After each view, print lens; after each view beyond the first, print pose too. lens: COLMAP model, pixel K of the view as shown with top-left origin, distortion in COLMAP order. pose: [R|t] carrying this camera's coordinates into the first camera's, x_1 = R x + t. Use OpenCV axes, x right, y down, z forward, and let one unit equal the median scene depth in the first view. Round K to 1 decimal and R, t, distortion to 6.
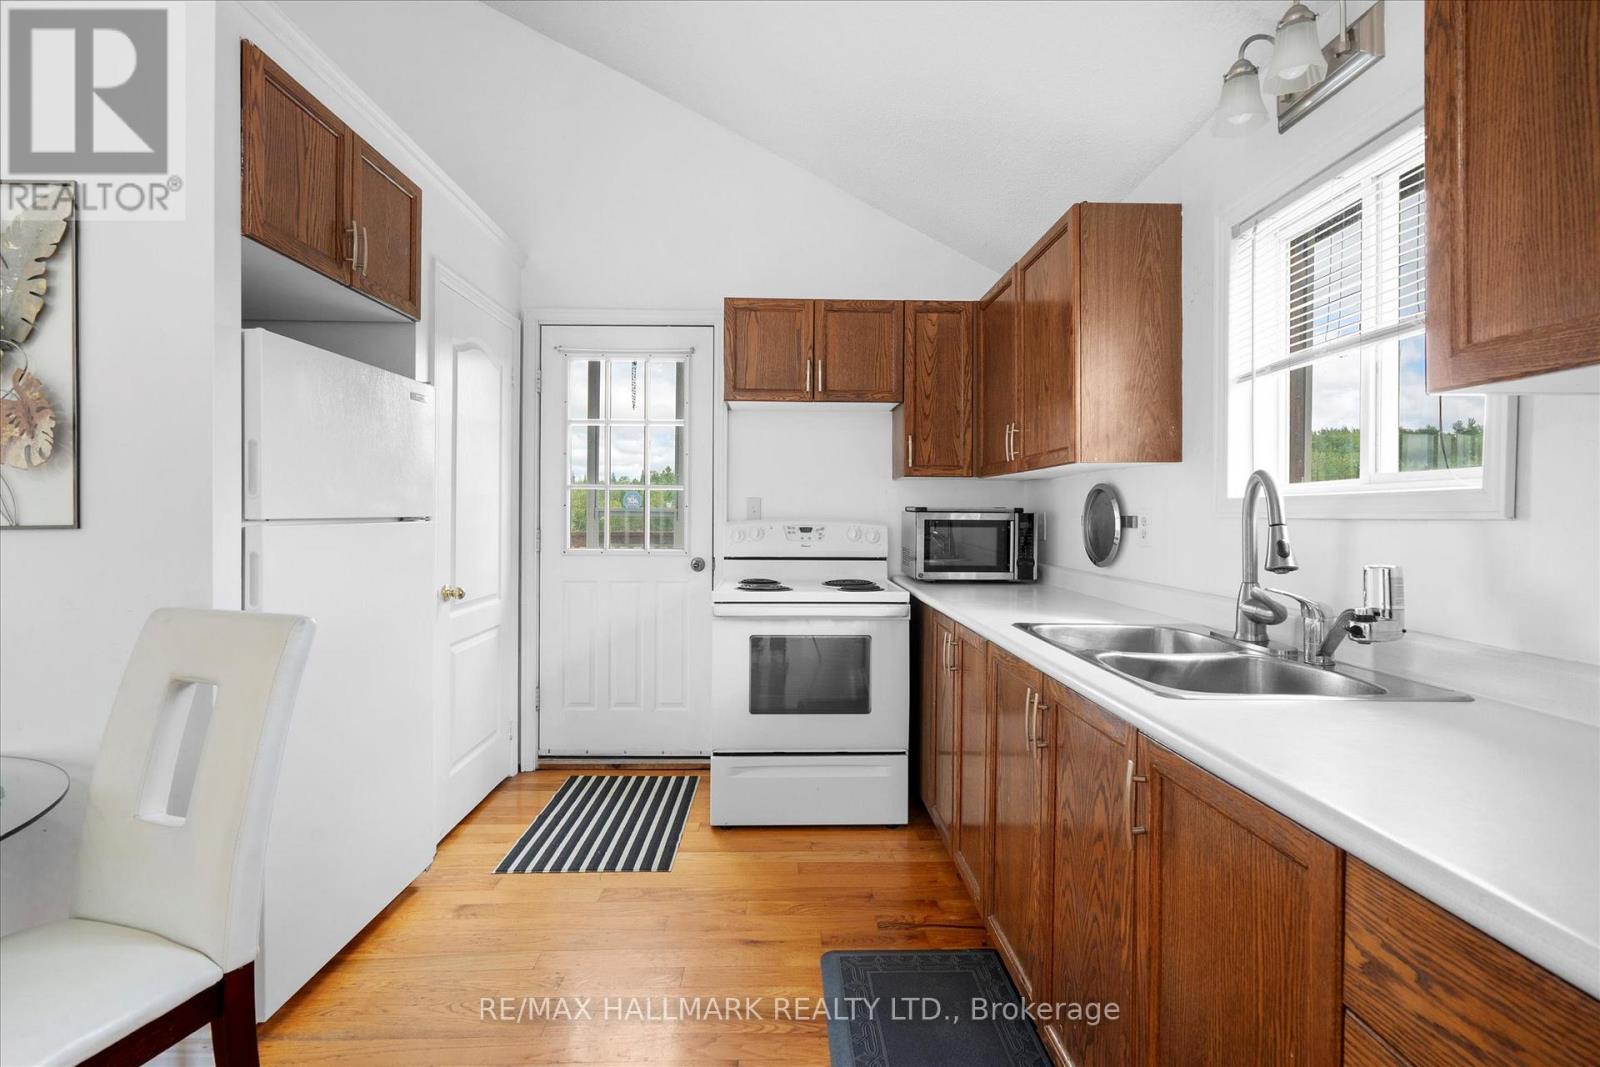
lens RADIAL K [[718.2, 0, 796.3], [0, 718.2, 518.5], [0, 0, 1]] dist [-0.003076, 0.000980]
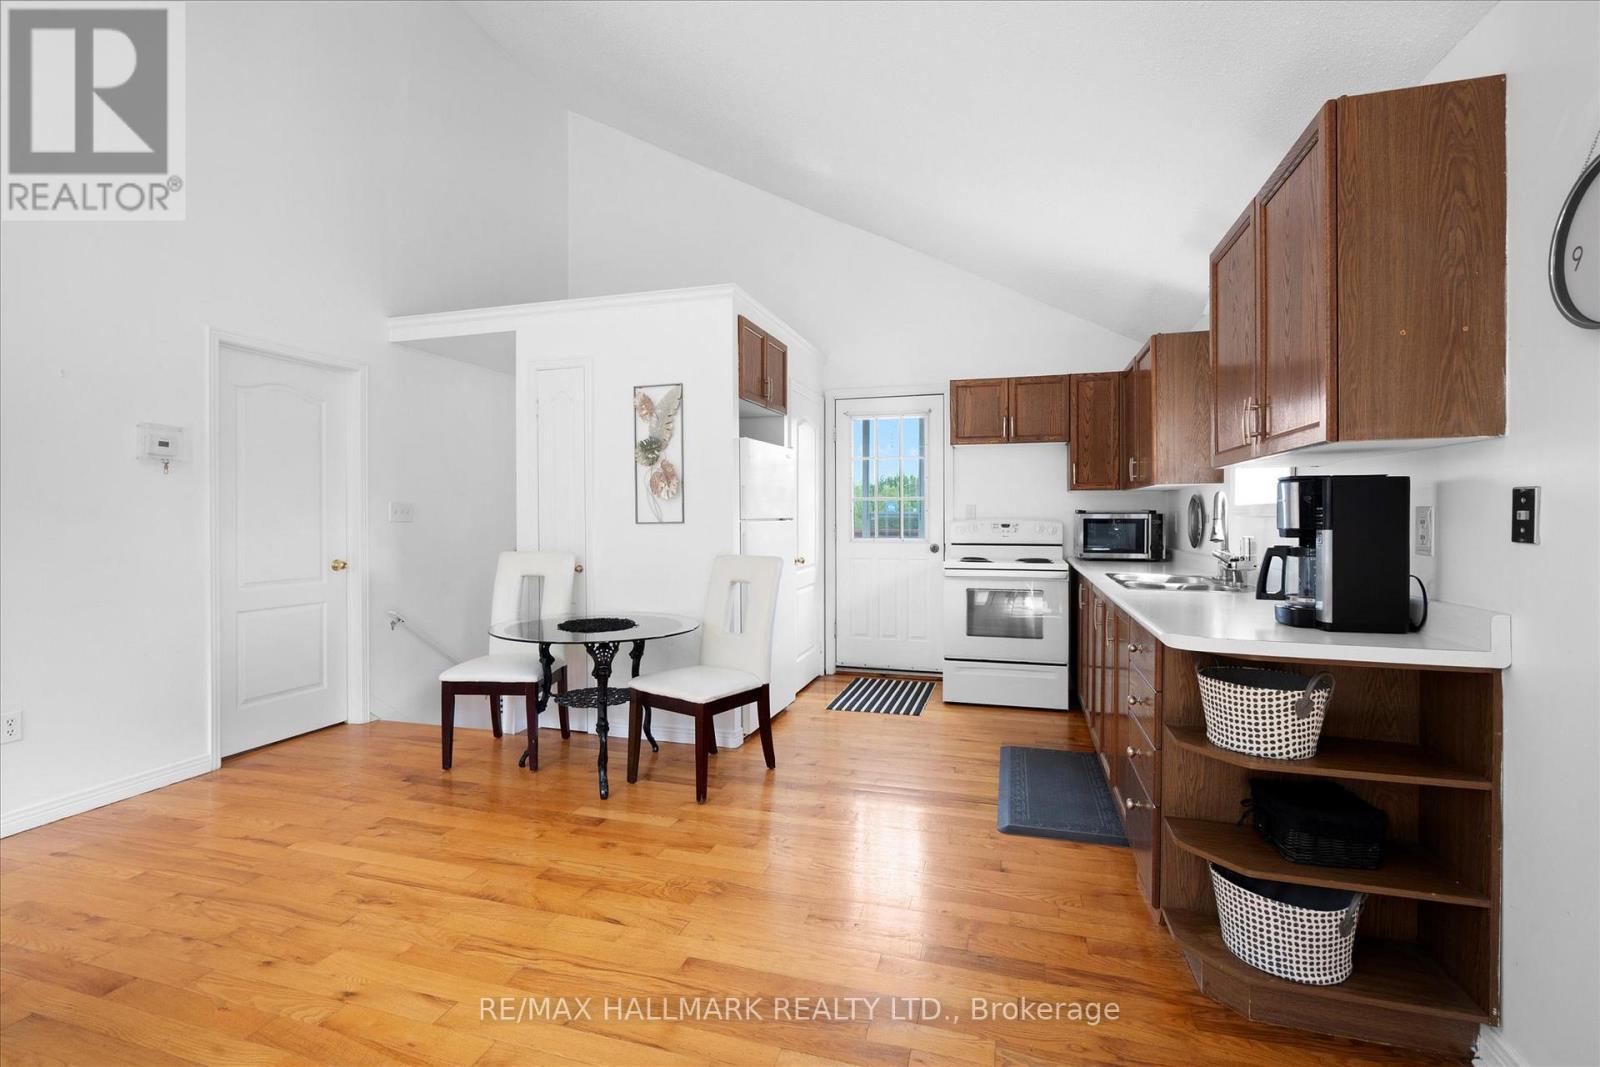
lens RADIAL K [[724.4, 0, 807.6], [0, 724.4, 520.5], [0, 0, 1]] dist [-0.002116, 0.000174]
pose [[0.953760, -0.005035, -0.300527, 0.081267], [0.004978, 0.999987, -0.000955, 0.004594], [0.300528, -0.000585, 0.953773, -0.644530]]
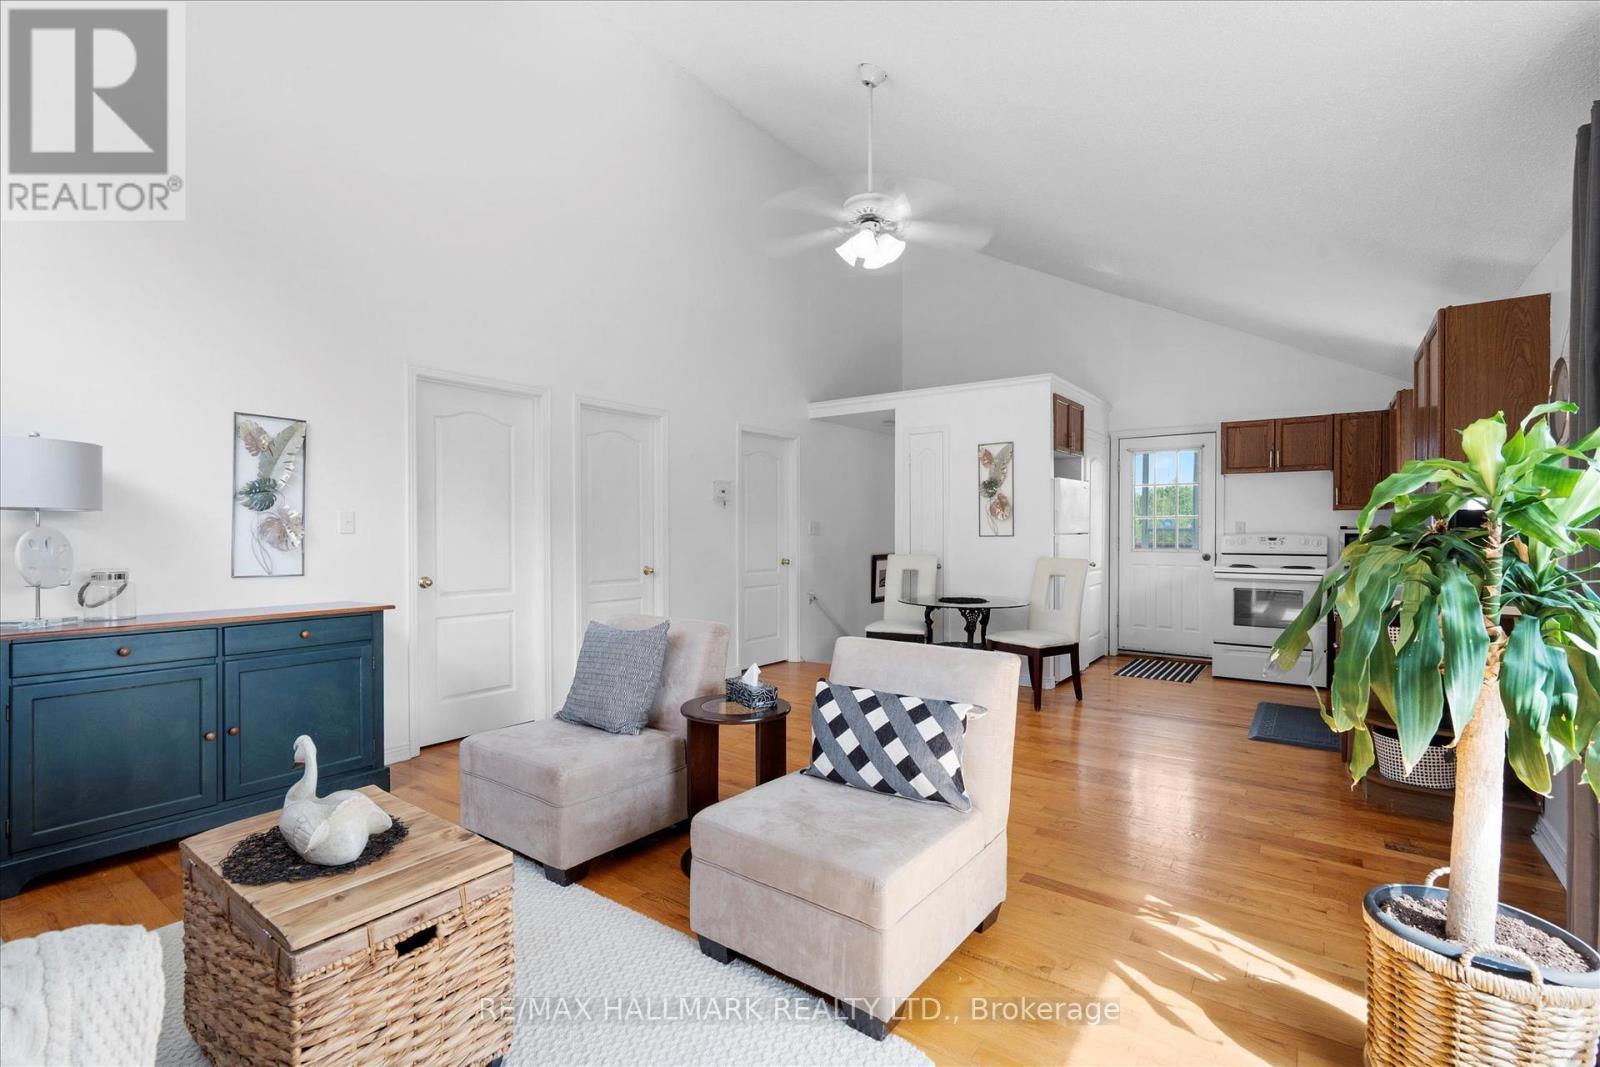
lens RADIAL K [[727.2, 0, 797.3], [0, 727.2, 543.1], [0, 0, 1]] dist [-0.000607, 0.000087]
pose [[0.793999, 0.004589, -0.607901, 0.196749], [0.002370, 0.999941, 0.010645, 0.003631], [0.607914, -0.009893, 0.793941, -1.348749]]
